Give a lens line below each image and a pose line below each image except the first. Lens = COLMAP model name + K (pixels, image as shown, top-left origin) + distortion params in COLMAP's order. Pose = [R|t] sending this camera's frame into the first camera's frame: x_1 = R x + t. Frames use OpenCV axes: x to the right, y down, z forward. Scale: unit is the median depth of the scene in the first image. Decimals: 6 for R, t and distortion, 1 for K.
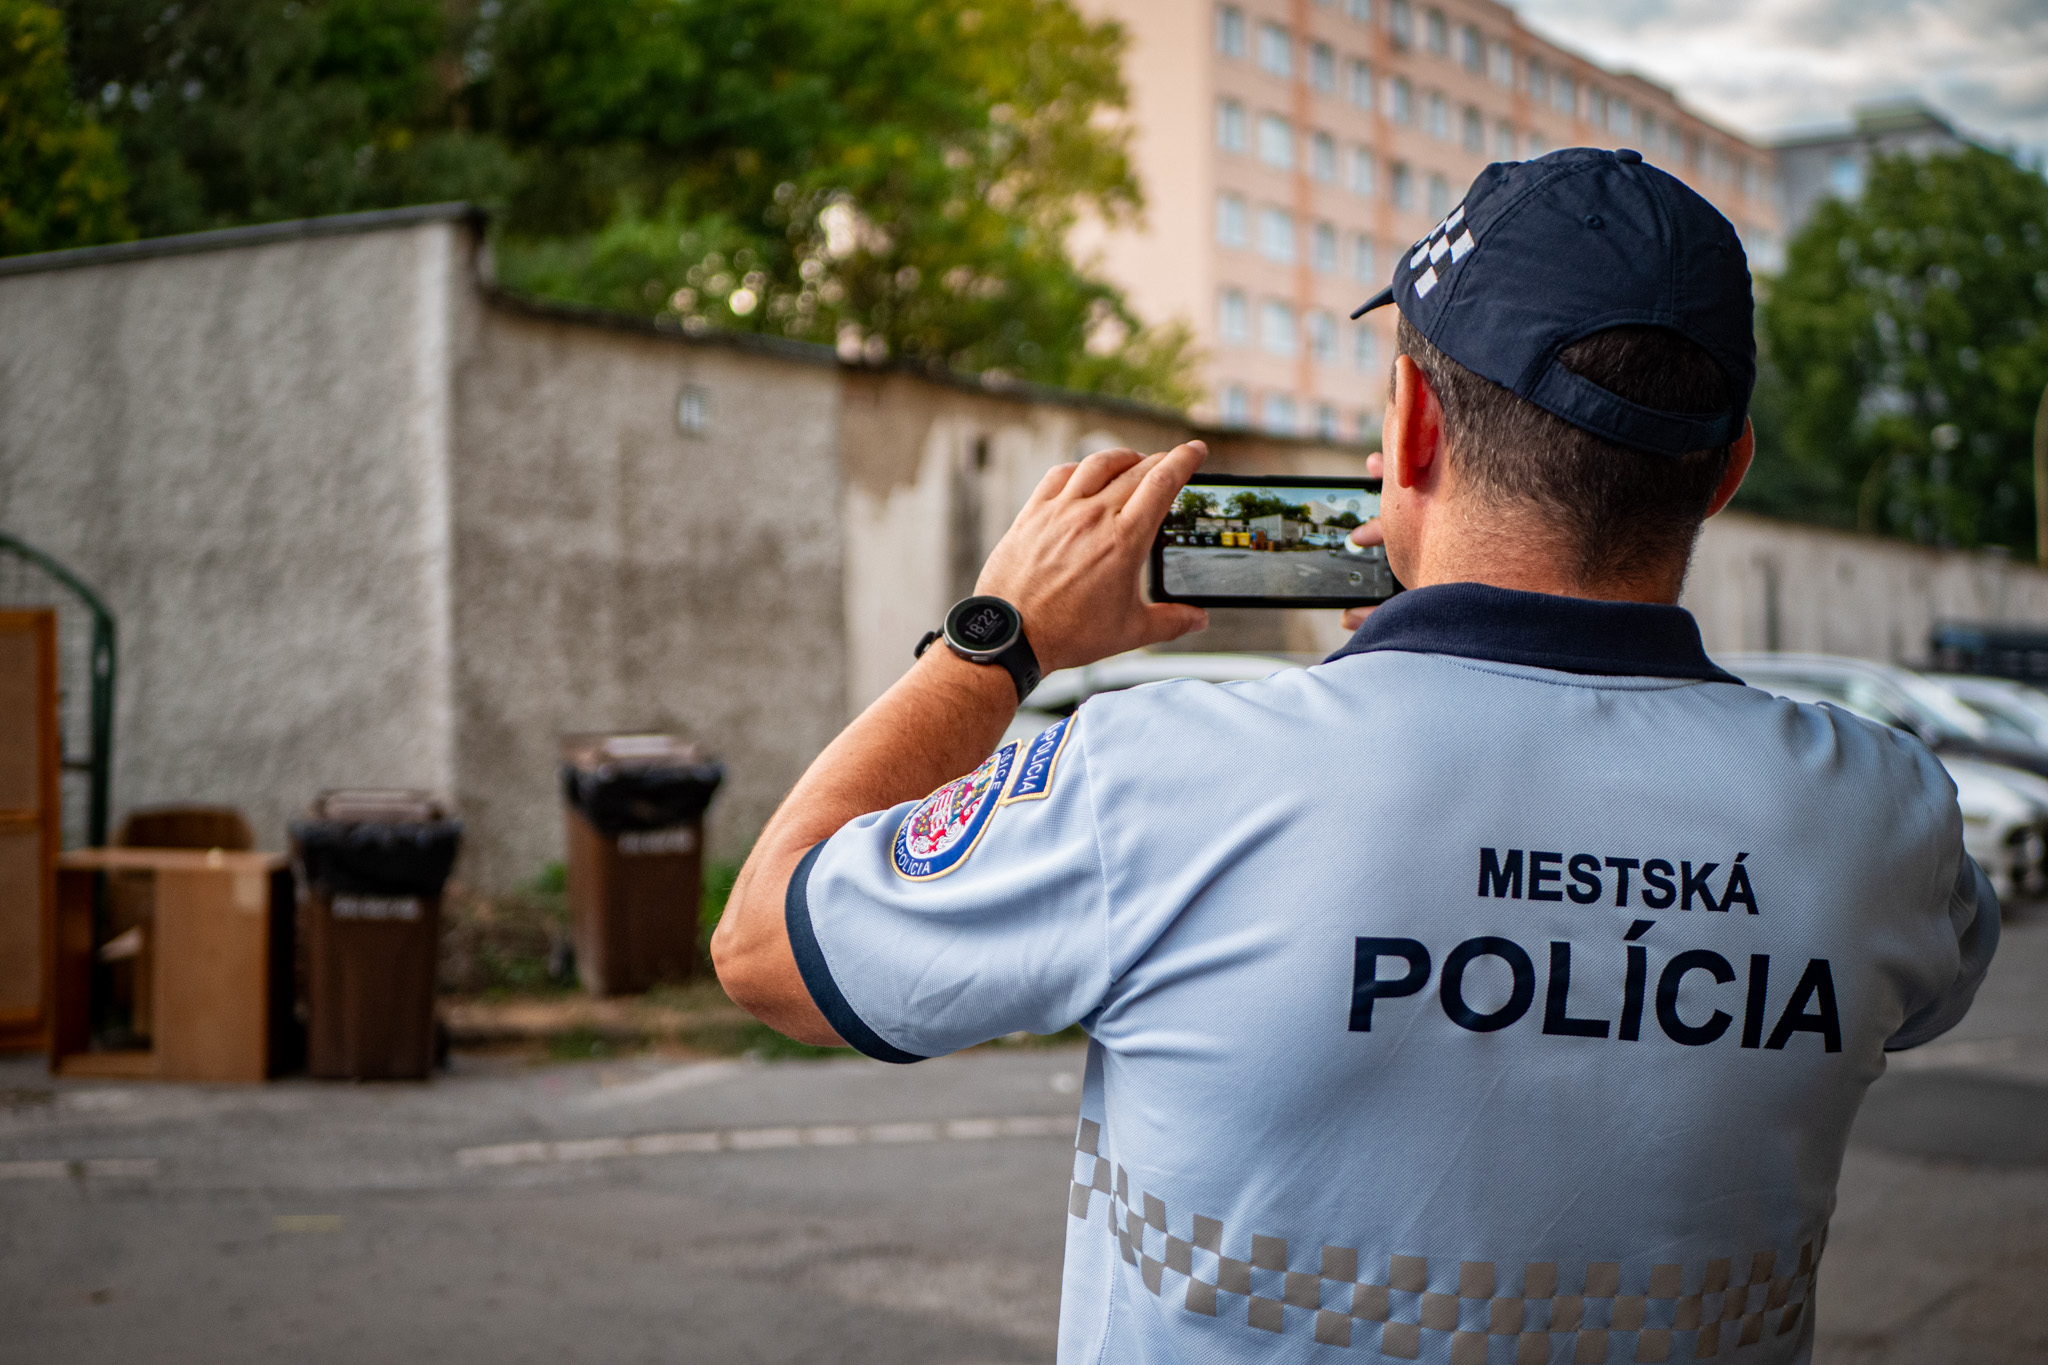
lens RADIAL K [[3157.4, 0, 1081.2], [0, 3157.4, 678.4], [0, 0, 1]] dist [0.017350, 0.025985]
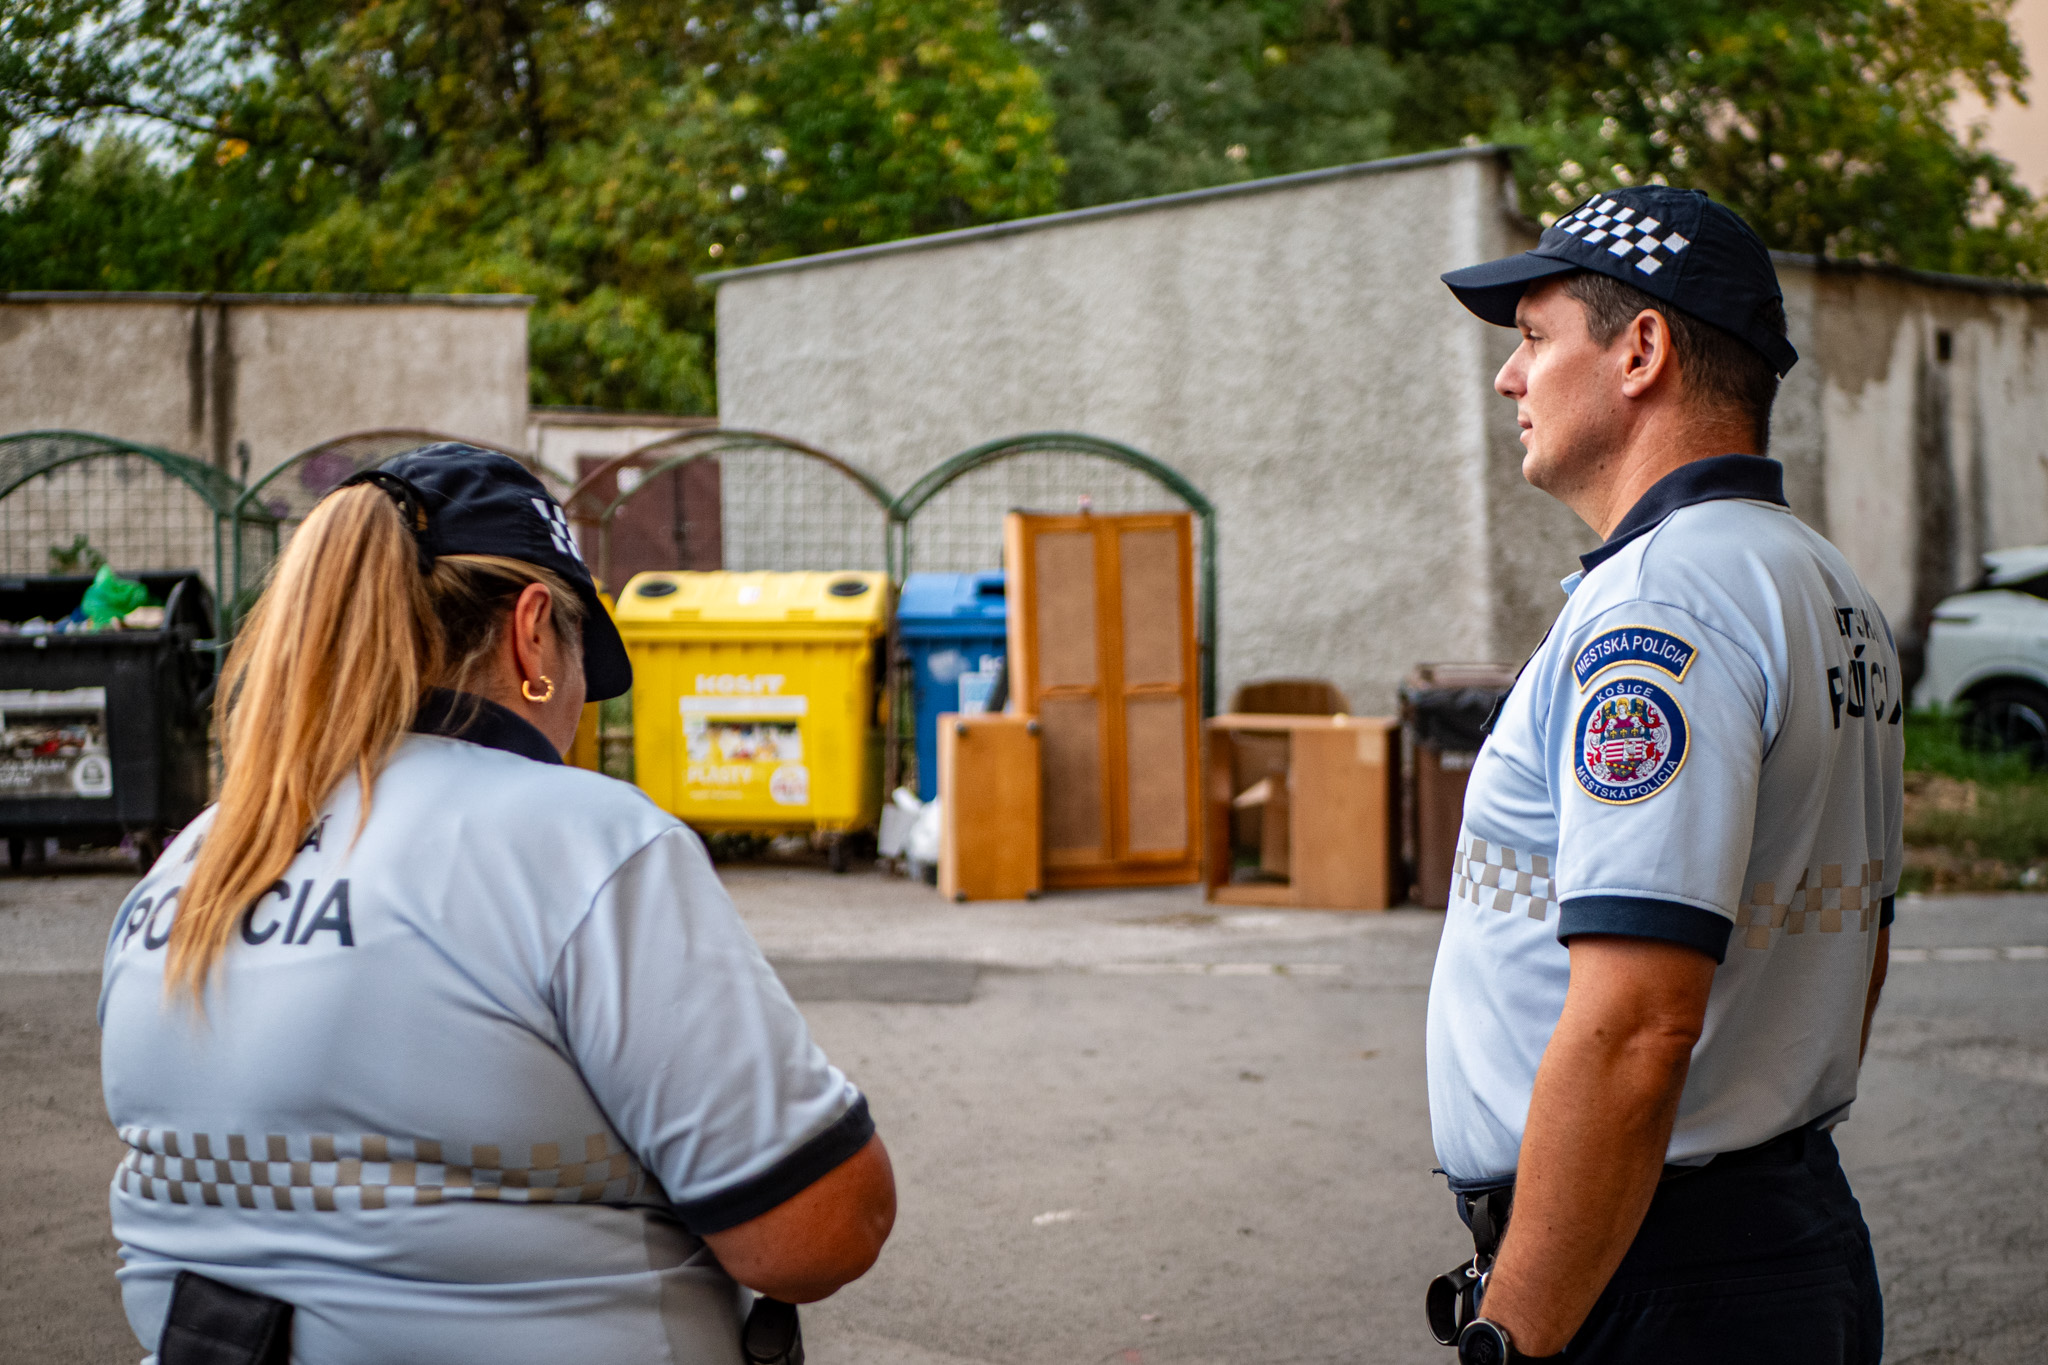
lens RADIAL K [[3157.4, 0, 1081.2], [0, 3157.4, 678.4], [0, 0, 1]] dist [0.017350, 0.025985]
pose [[0.965776, -0.008468, -0.259240, -0.045548], [0.017246, 0.999352, 0.031602, 0.001700], [0.258804, -0.034991, 0.965296, -0.119707]]
